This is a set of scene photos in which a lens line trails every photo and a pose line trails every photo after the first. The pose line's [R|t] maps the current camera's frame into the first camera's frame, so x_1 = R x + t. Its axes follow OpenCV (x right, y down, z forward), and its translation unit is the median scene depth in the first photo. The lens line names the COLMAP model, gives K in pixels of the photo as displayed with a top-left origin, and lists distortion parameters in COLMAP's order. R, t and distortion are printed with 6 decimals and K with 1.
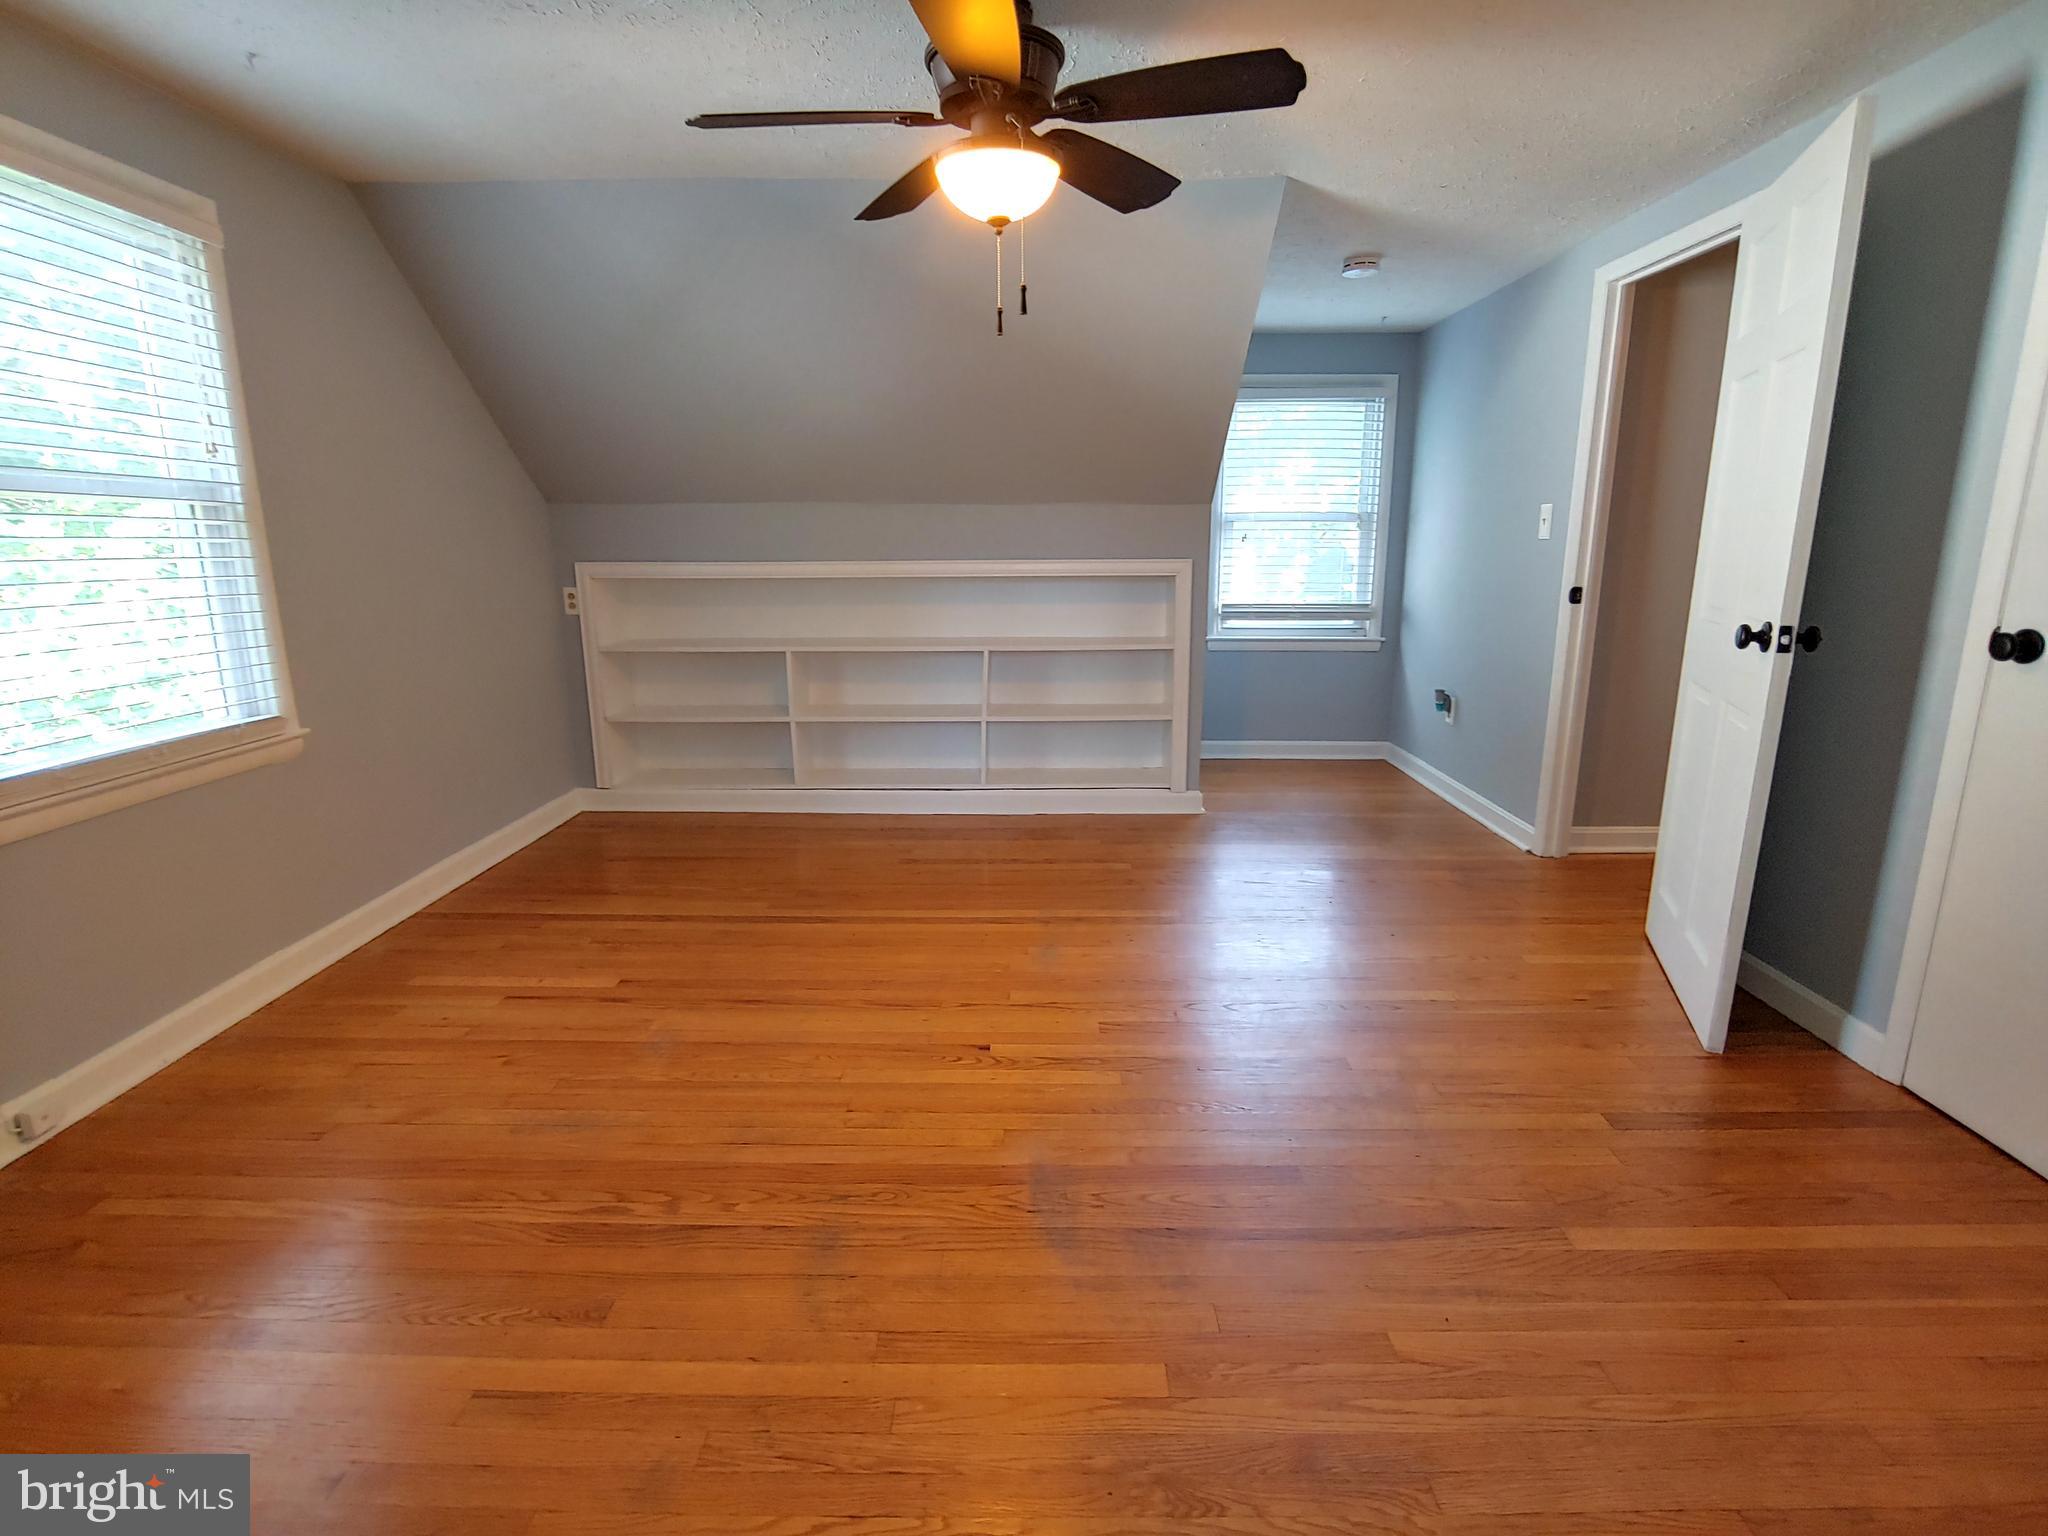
lens RADIAL K [[993.7, 0, 1041.3], [0, 993.7, 763.3], [0, 0, 1]] dist [-0.009020, -0.004328]
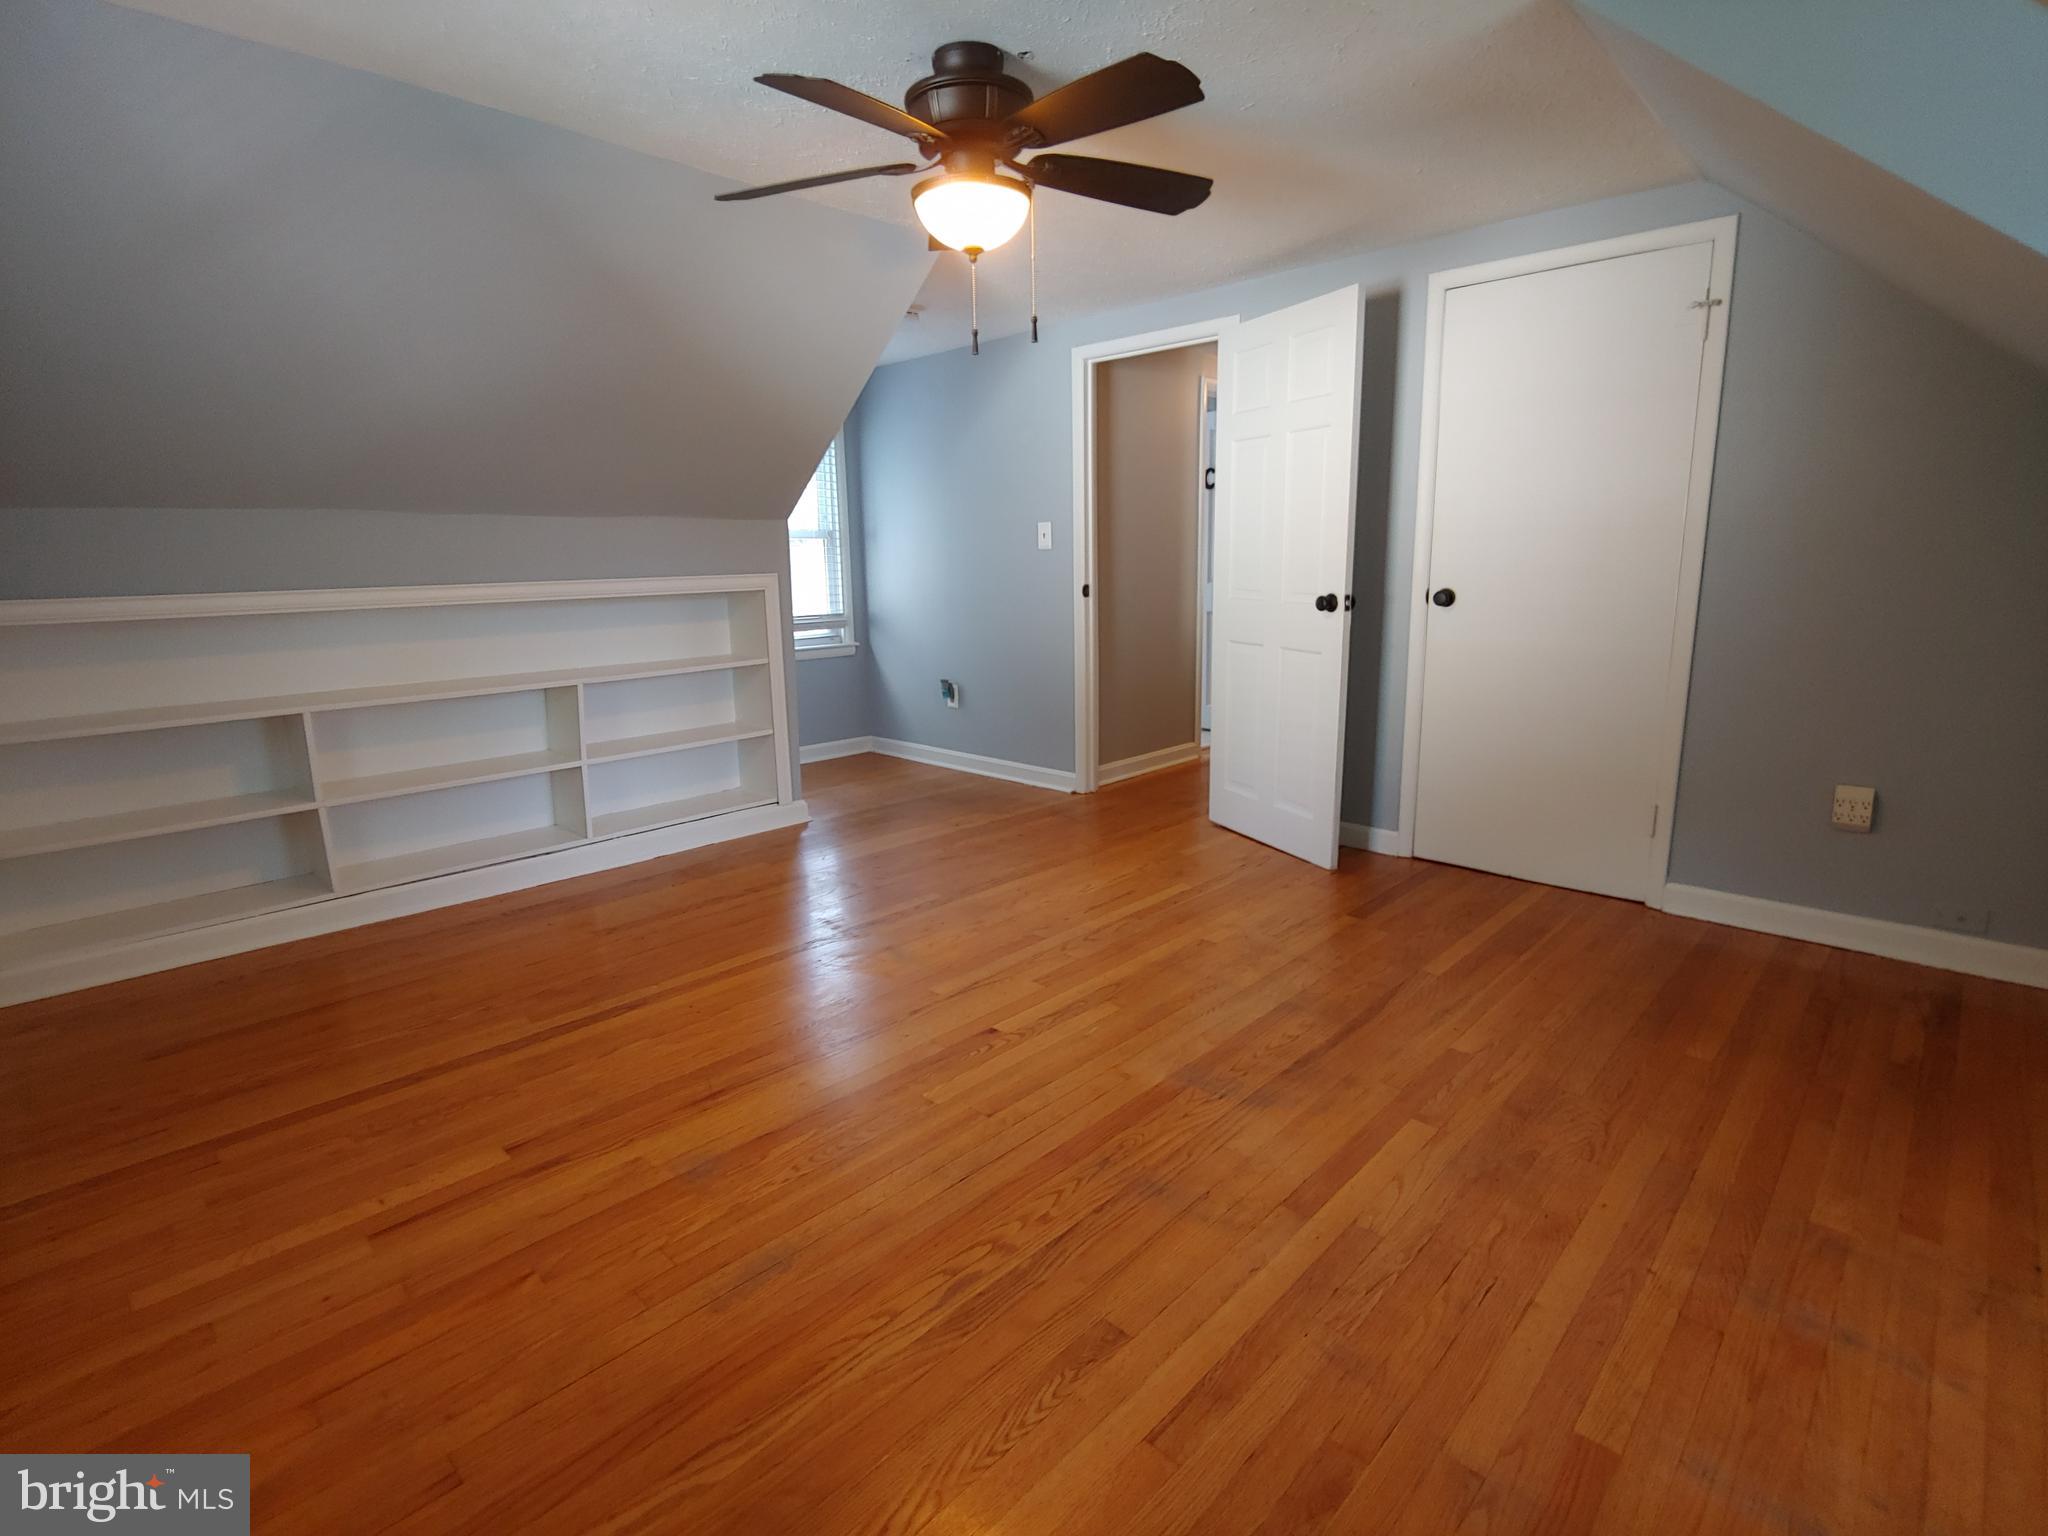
lens RADIAL K [[993.7, 0, 1035.9], [0, 993.7, 749.9], [0, 0, 1]] dist [-0.009020, -0.004328]
pose [[0.685602, -0.149054, 0.712554, -0.542099], [0.175823, 0.983741, 0.036610, -0.024220], [-0.706425, 0.100183, 0.700662, 0.158939]]
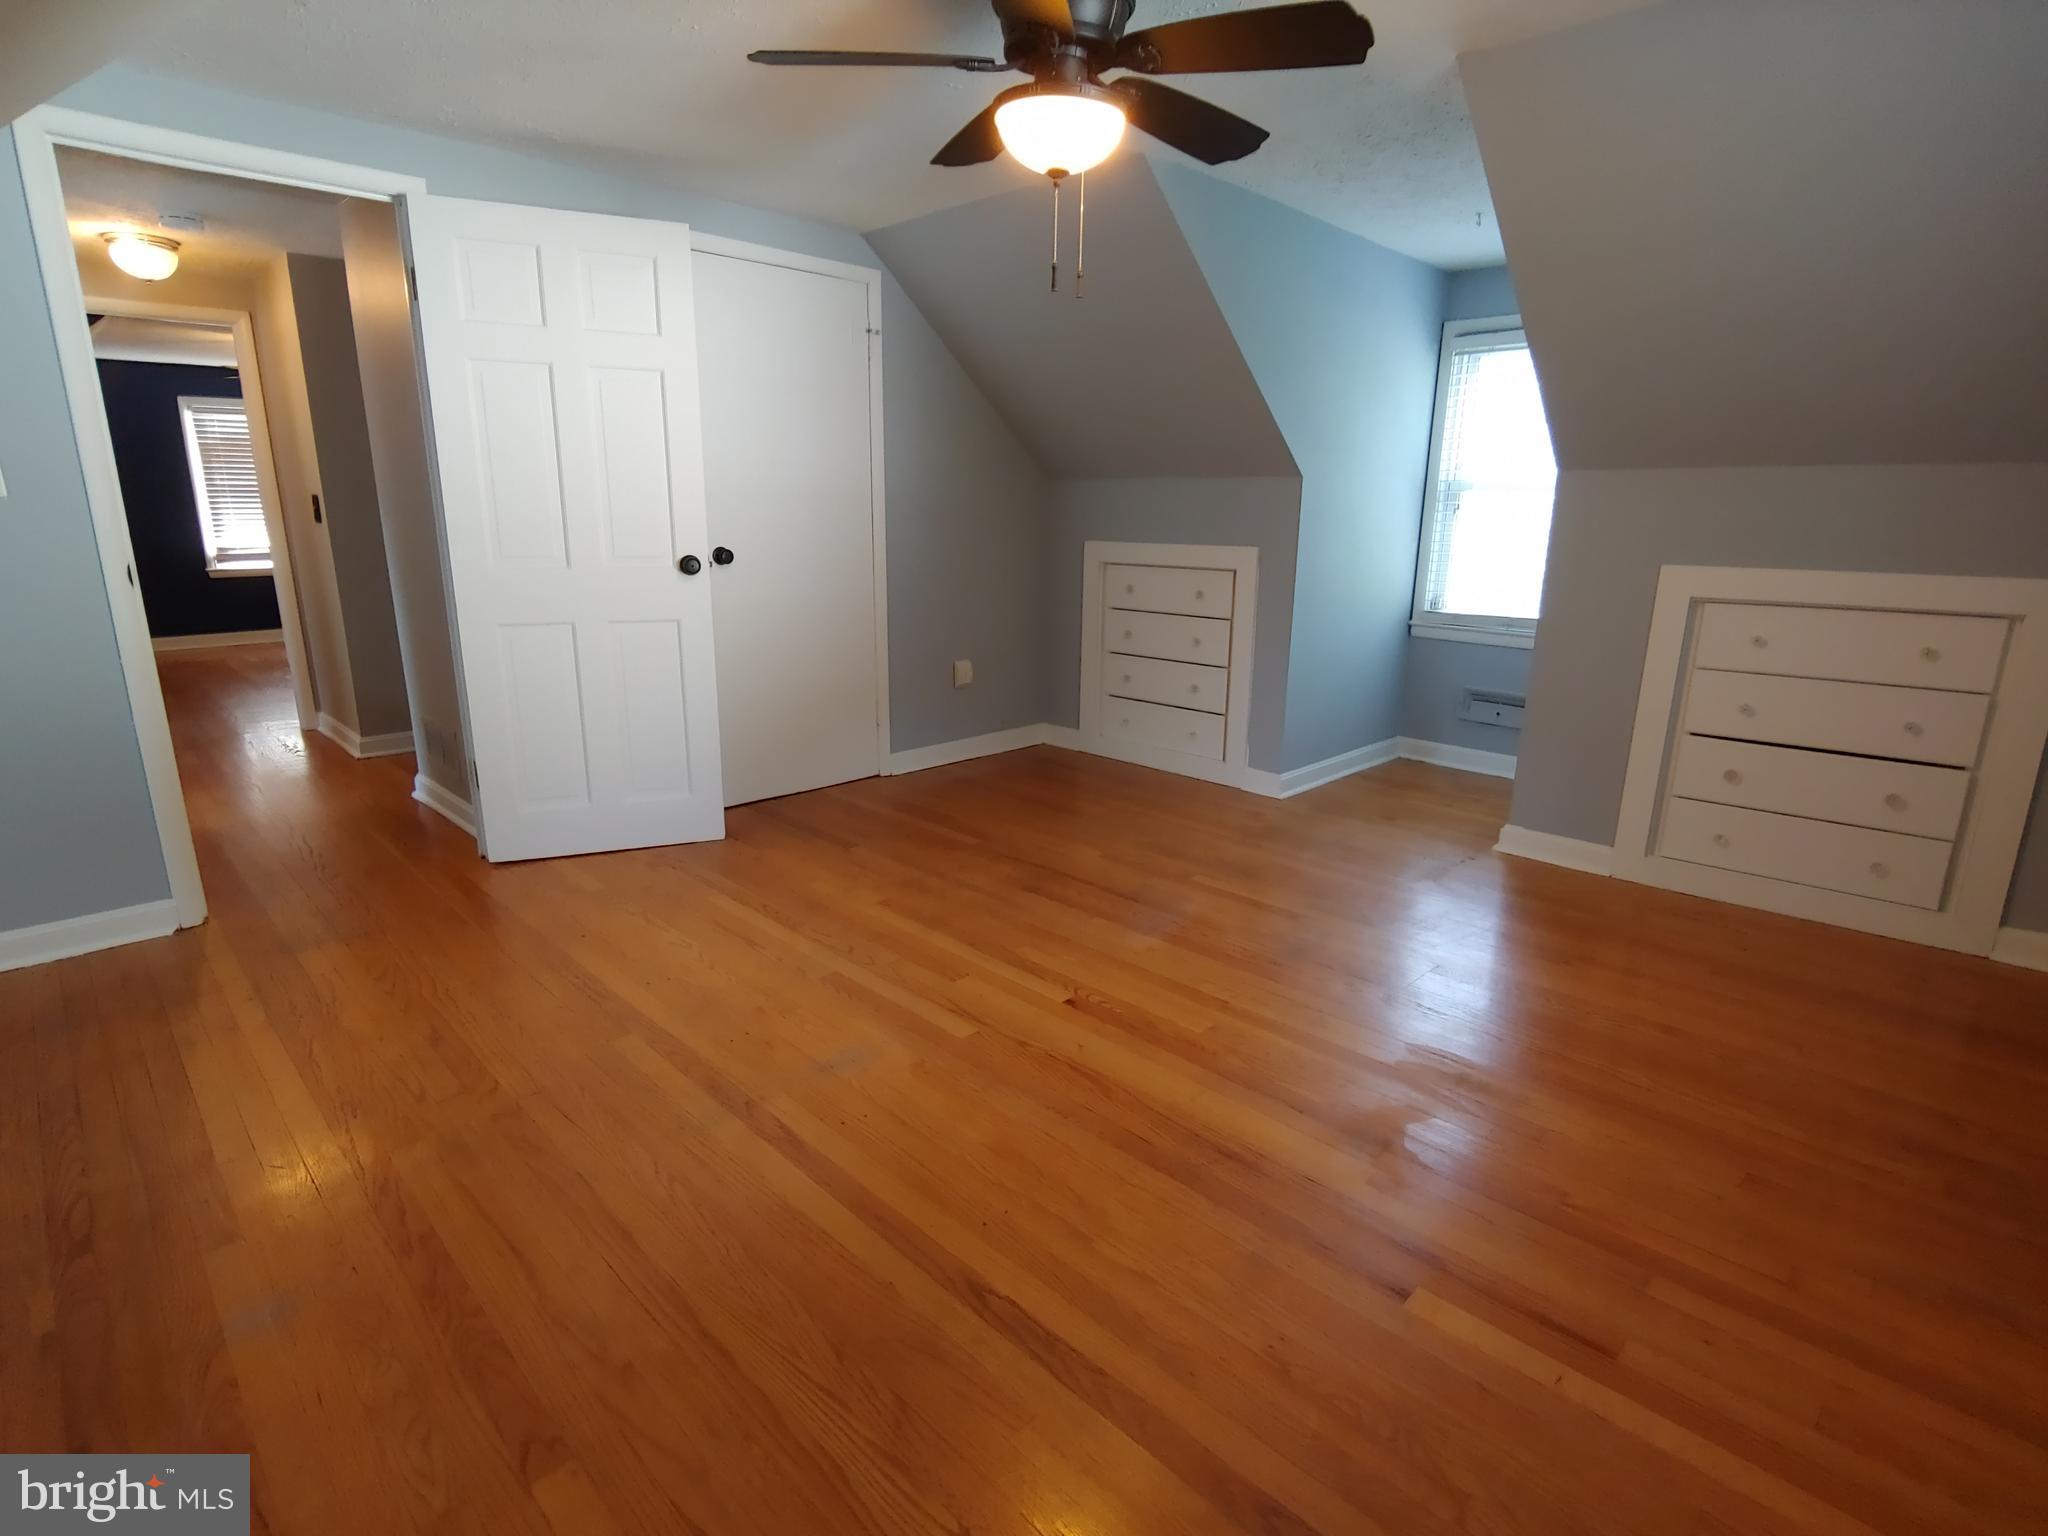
lens RADIAL K [[993.7, 0, 1034.6], [0, 993.7, 771.1], [0, 0, 1]] dist [-0.009020, -0.004328]
pose [[-0.712082, -0.185782, 0.677071, -0.513608], [0.145137, 0.904575, 0.400849, -0.261059], [-0.686932, 0.383705, -0.617167, 1.178574]]
